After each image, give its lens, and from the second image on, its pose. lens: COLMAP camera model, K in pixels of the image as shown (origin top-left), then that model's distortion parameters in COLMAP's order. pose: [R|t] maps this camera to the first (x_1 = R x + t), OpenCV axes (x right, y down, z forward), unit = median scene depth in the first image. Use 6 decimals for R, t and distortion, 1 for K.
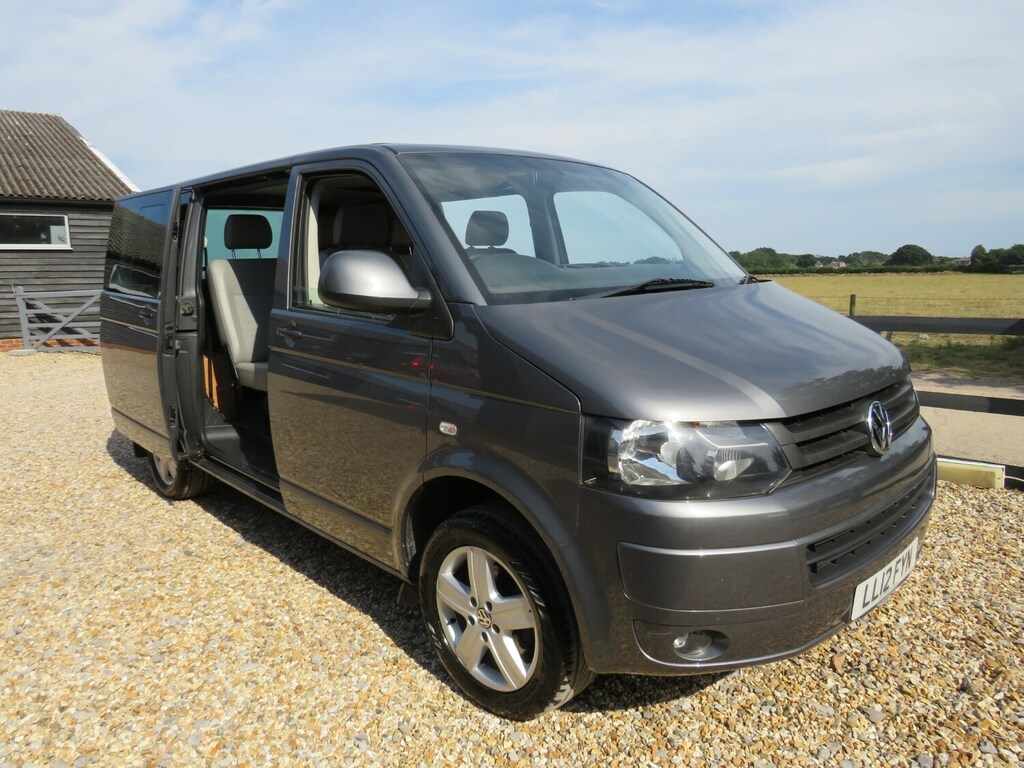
lens RADIAL K [[723.2, 0, 509.2], [0, 723.2, 385.7], [0, 0, 1]] dist [-0.030477, 0.008846]
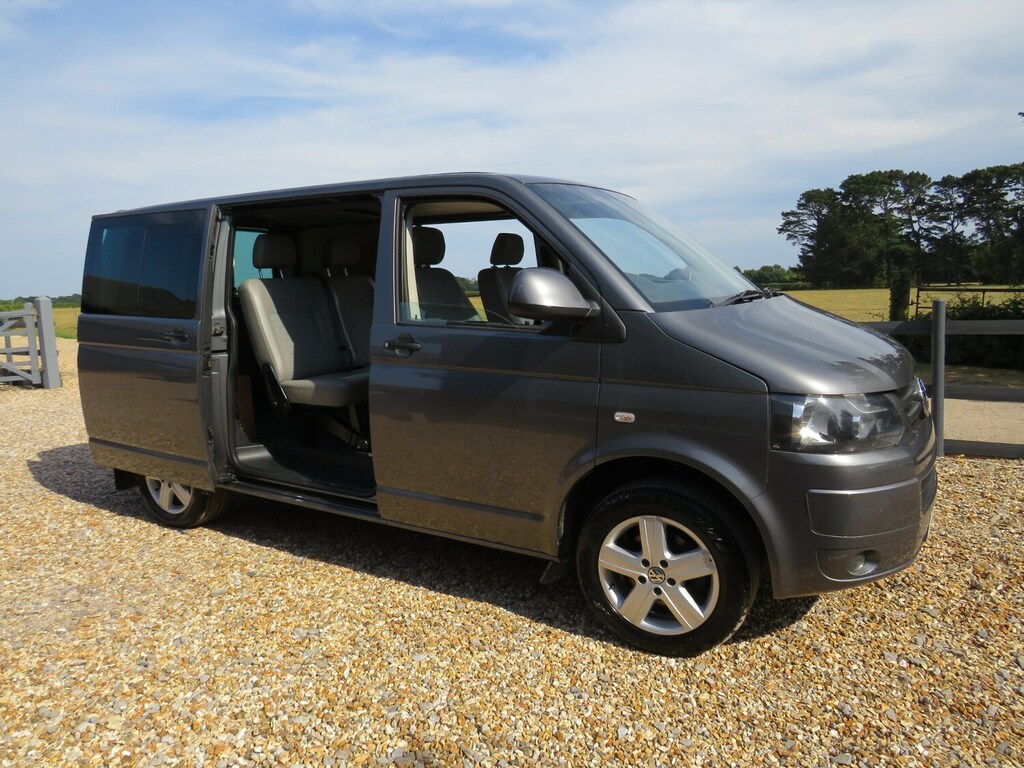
lens RADIAL K [[723.2, 0, 509.2], [0, 723.2, 385.7], [0, 0, 1]] dist [-0.030477, 0.008846]
pose [[0.961637, -0.046205, 0.270405, -0.536930], [0.053964, 0.998315, -0.021326, 0.020998], [-0.268964, 0.035100, 0.962510, -0.083372]]
